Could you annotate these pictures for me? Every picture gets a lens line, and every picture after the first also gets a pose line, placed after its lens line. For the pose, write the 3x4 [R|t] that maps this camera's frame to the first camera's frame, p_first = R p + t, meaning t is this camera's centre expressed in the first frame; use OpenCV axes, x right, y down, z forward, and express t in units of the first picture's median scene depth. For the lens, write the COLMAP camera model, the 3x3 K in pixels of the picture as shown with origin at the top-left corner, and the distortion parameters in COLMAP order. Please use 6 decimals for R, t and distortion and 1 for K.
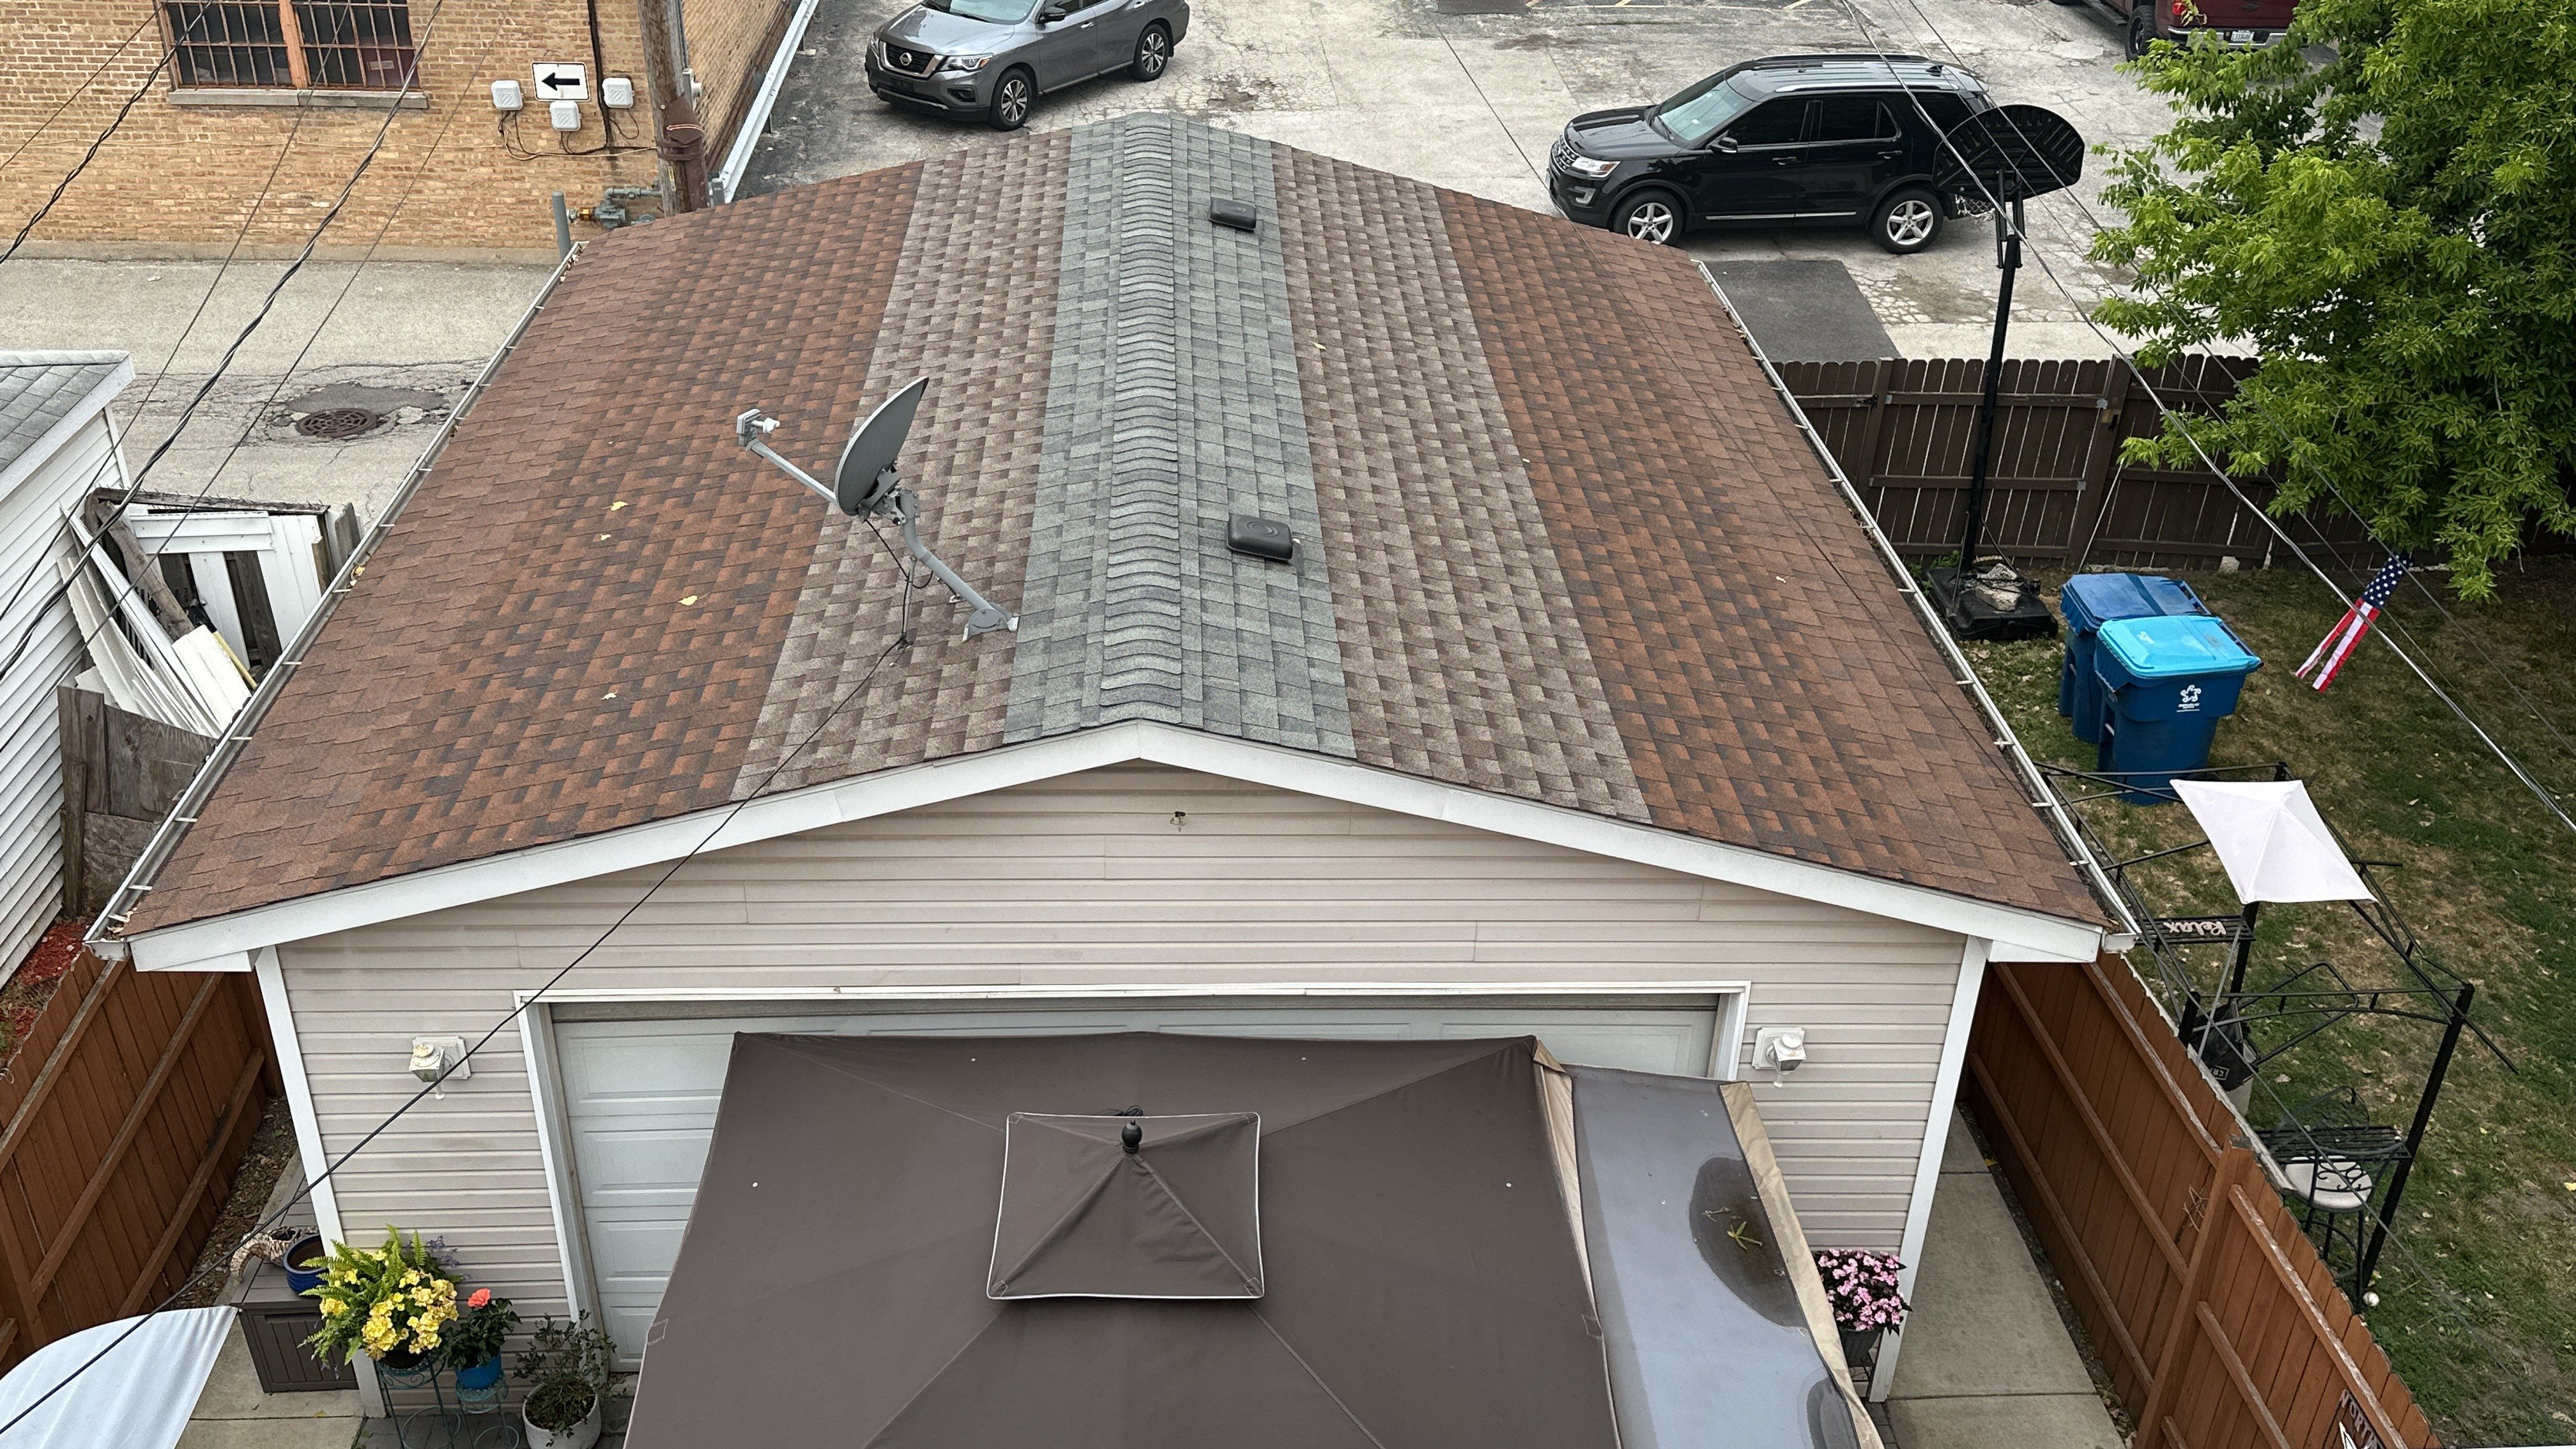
lens RADIAL K [[2241.6, 0, 1288.6], [0, 2241.6, 702.2], [0, 0, 1]] dist [0.116253, -0.193763]
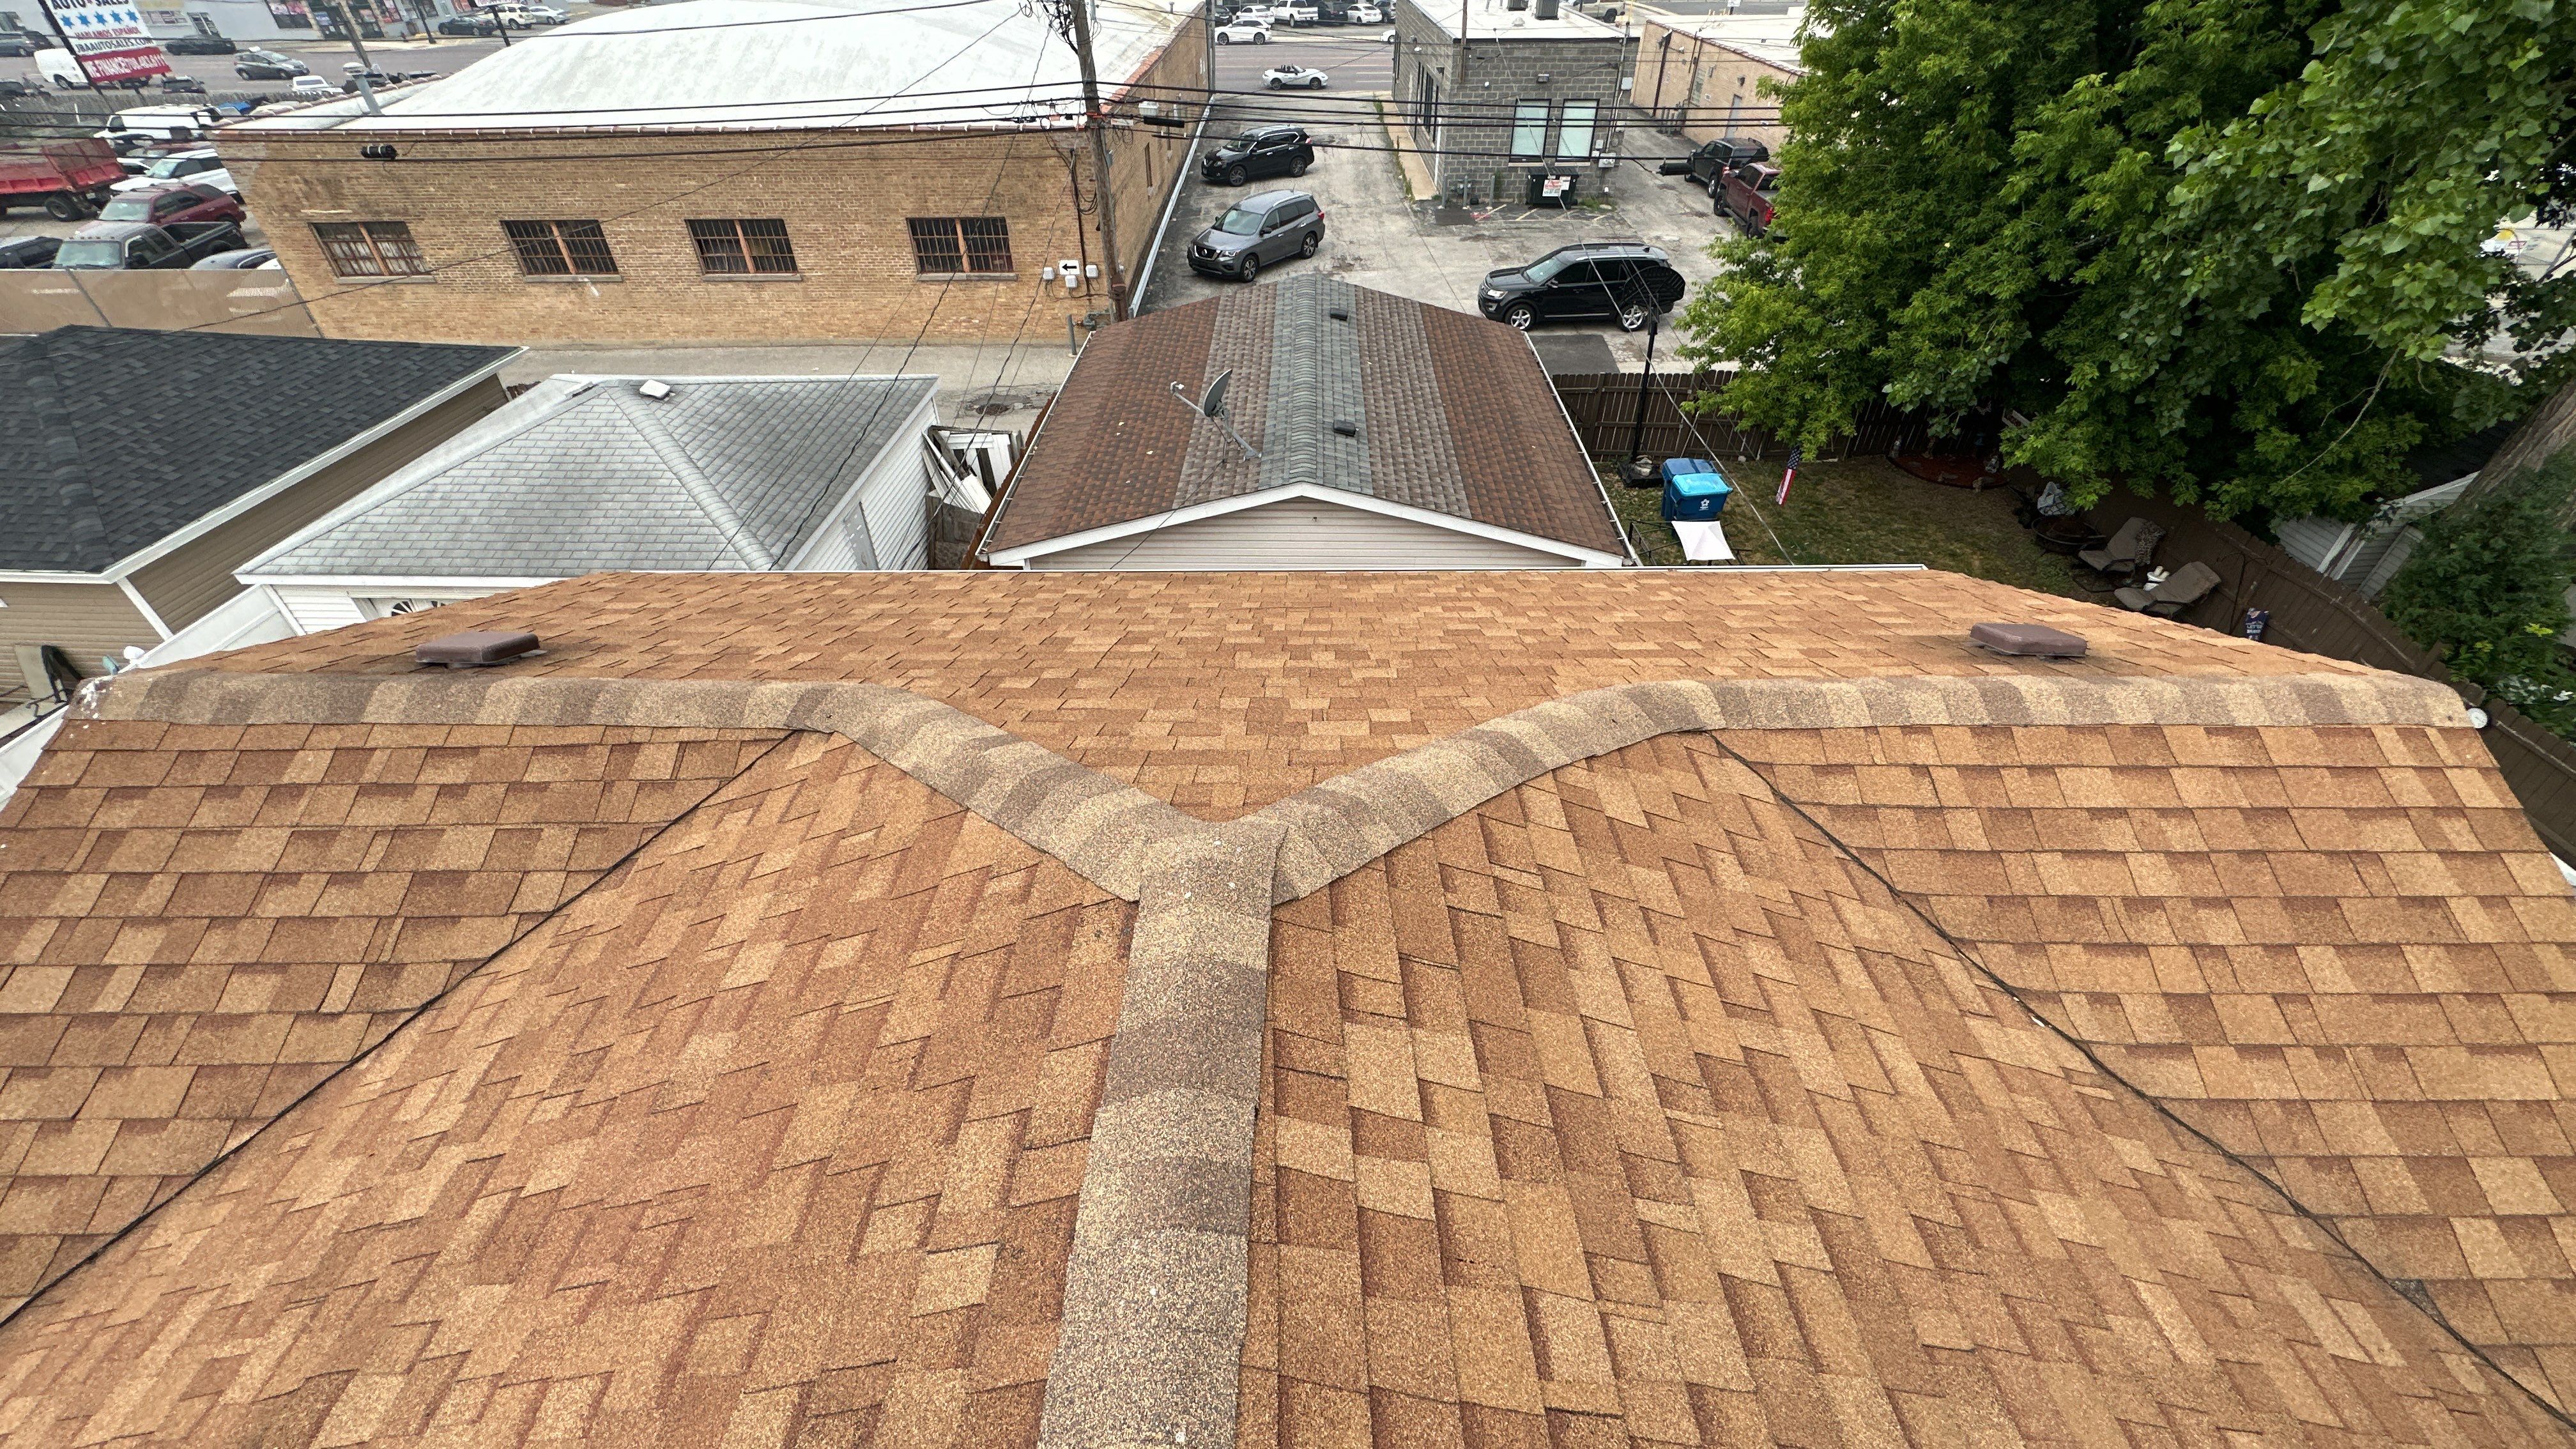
lens RADIAL K [[1042.5, 0, 1281.7], [0, 1042.5, 724.0], [0, 0, 1]] dist [-0.001557, -0.000460]
pose [[0.996460, 0.015856, -0.082560, 0.020680], [-0.003033, 0.988194, 0.153181, 0.085306], [0.084014, -0.152388, 0.984743, -0.334125]]
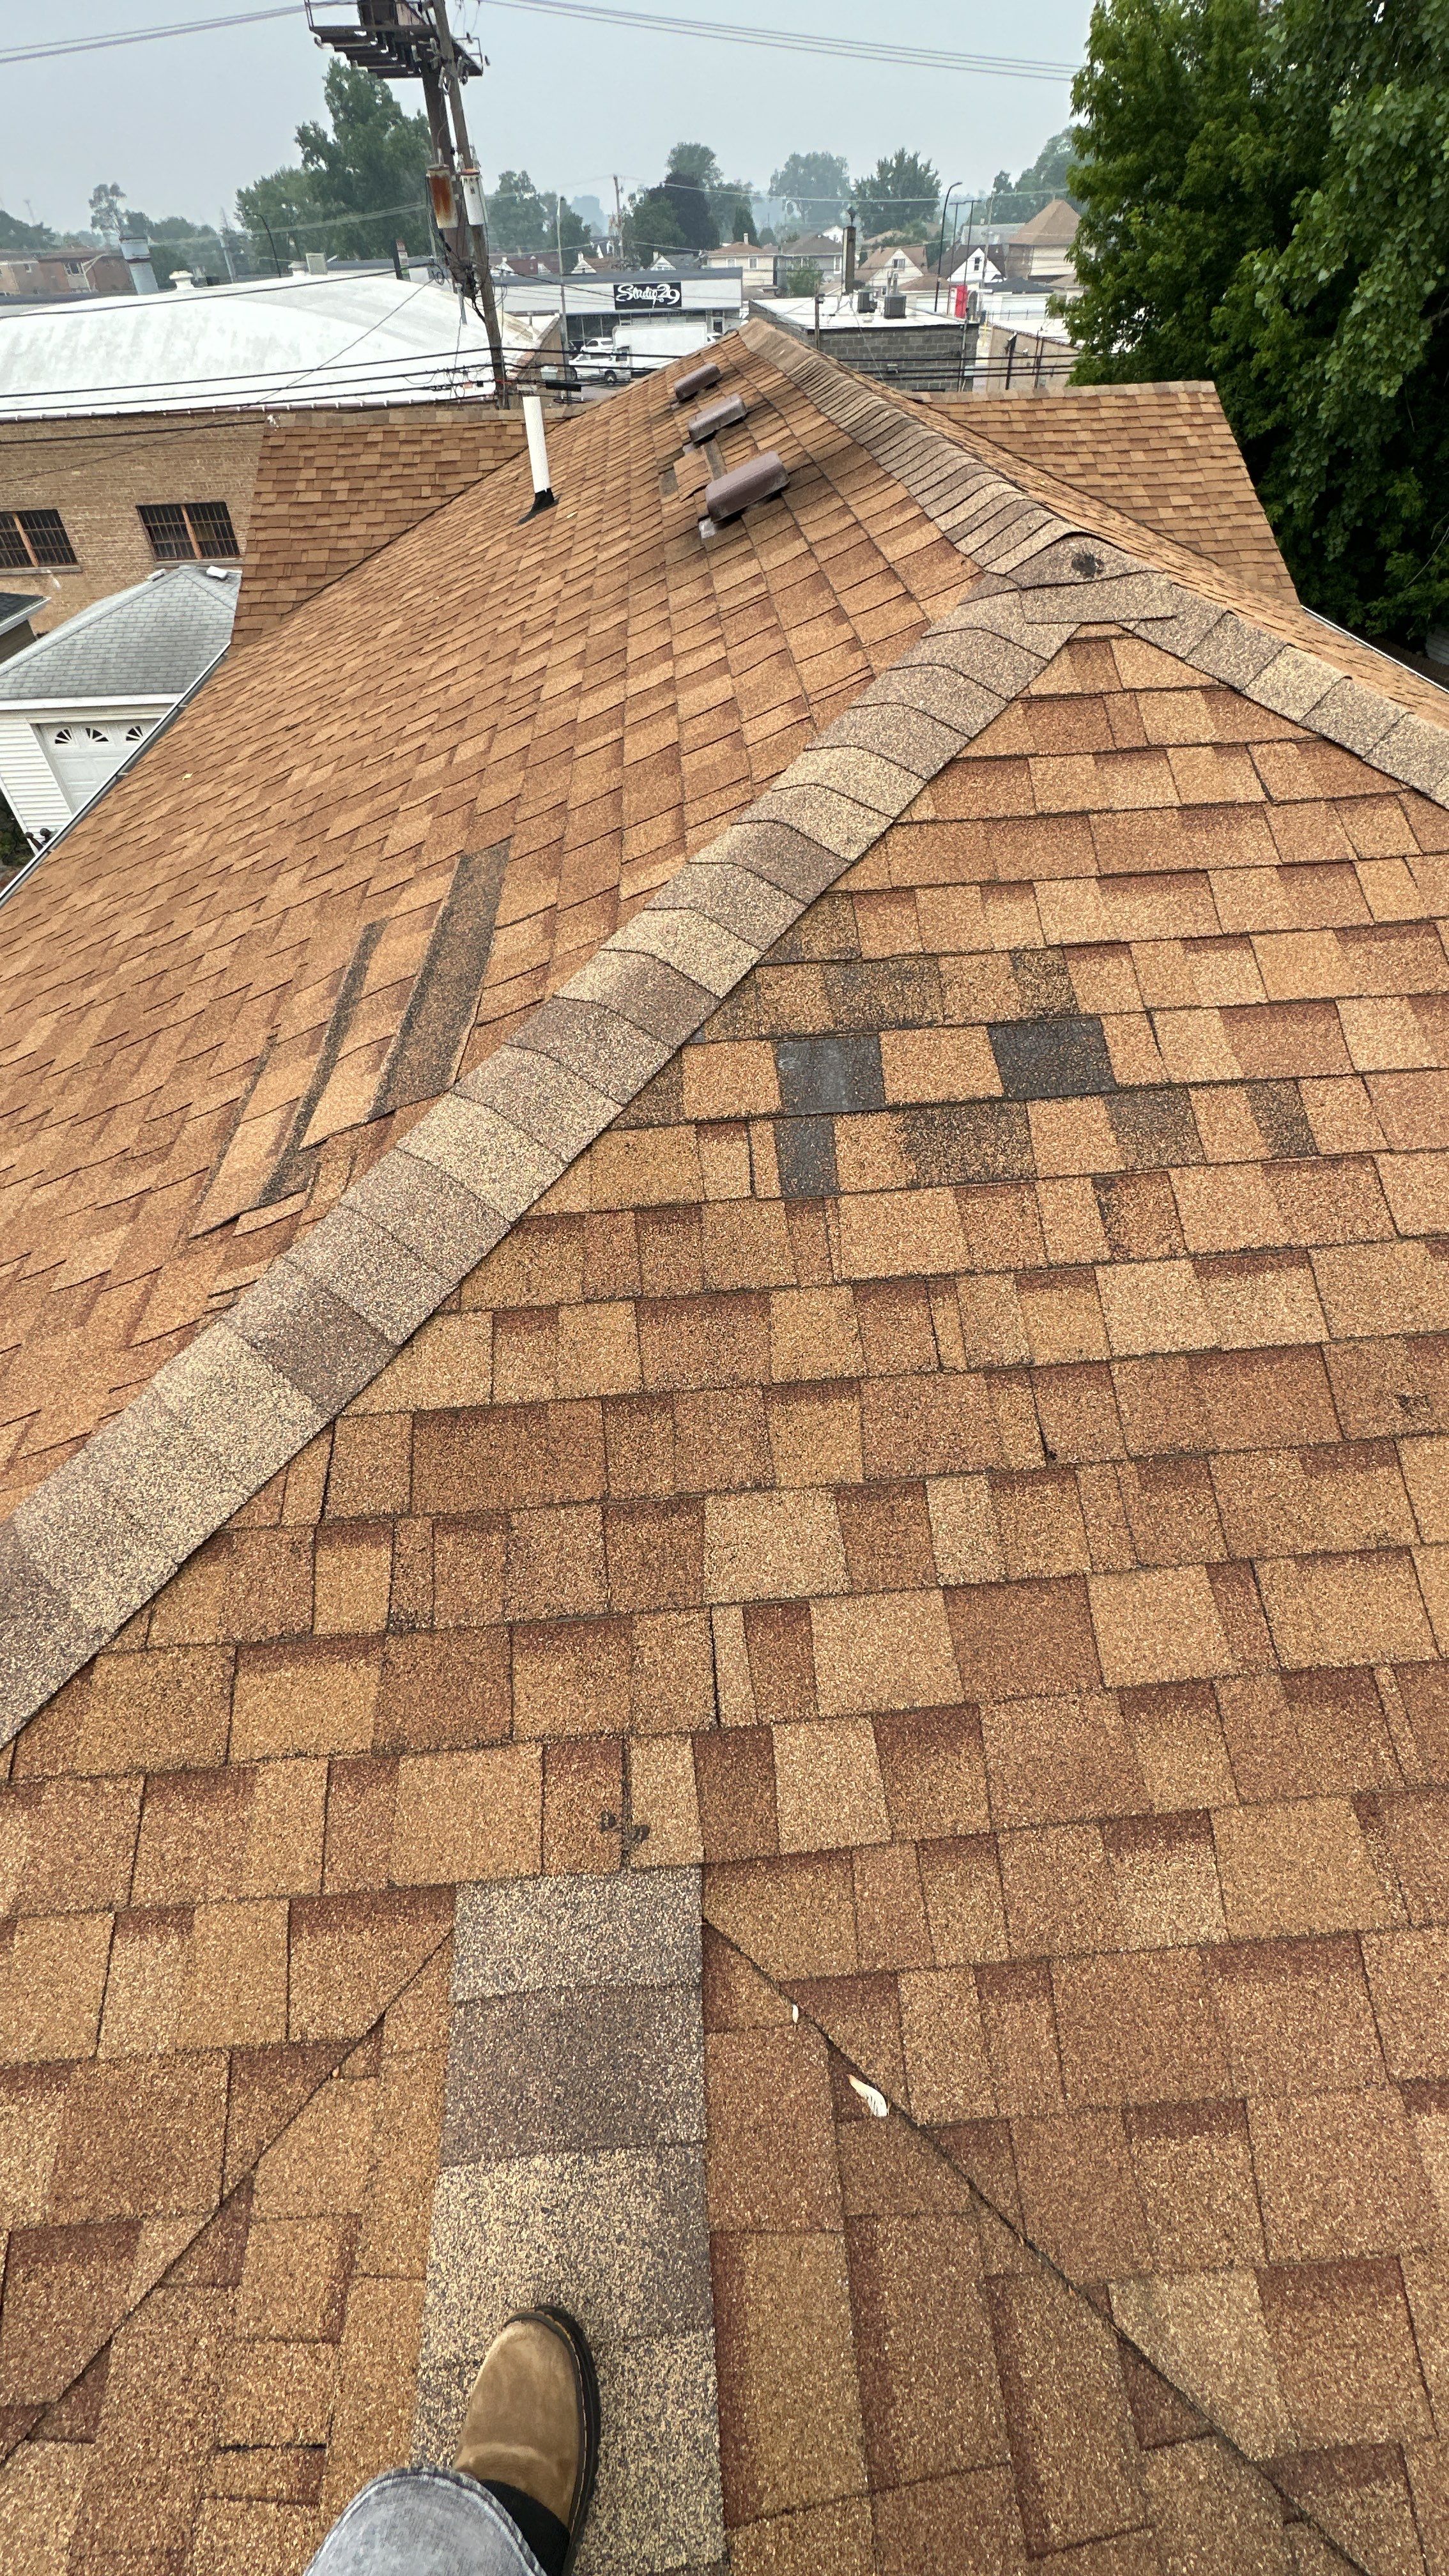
lens RADIAL K [[1042.5, 0, 725.7], [0, 1042.5, 1292.9], [0, 0, 1]] dist [-0.001557, -0.000460]
pose [[0.998442, -0.042920, -0.035655, -0.031608], [0.051130, 0.959616, 0.276628, 0.558307], [0.022342, -0.278020, 0.960315, -0.974253]]
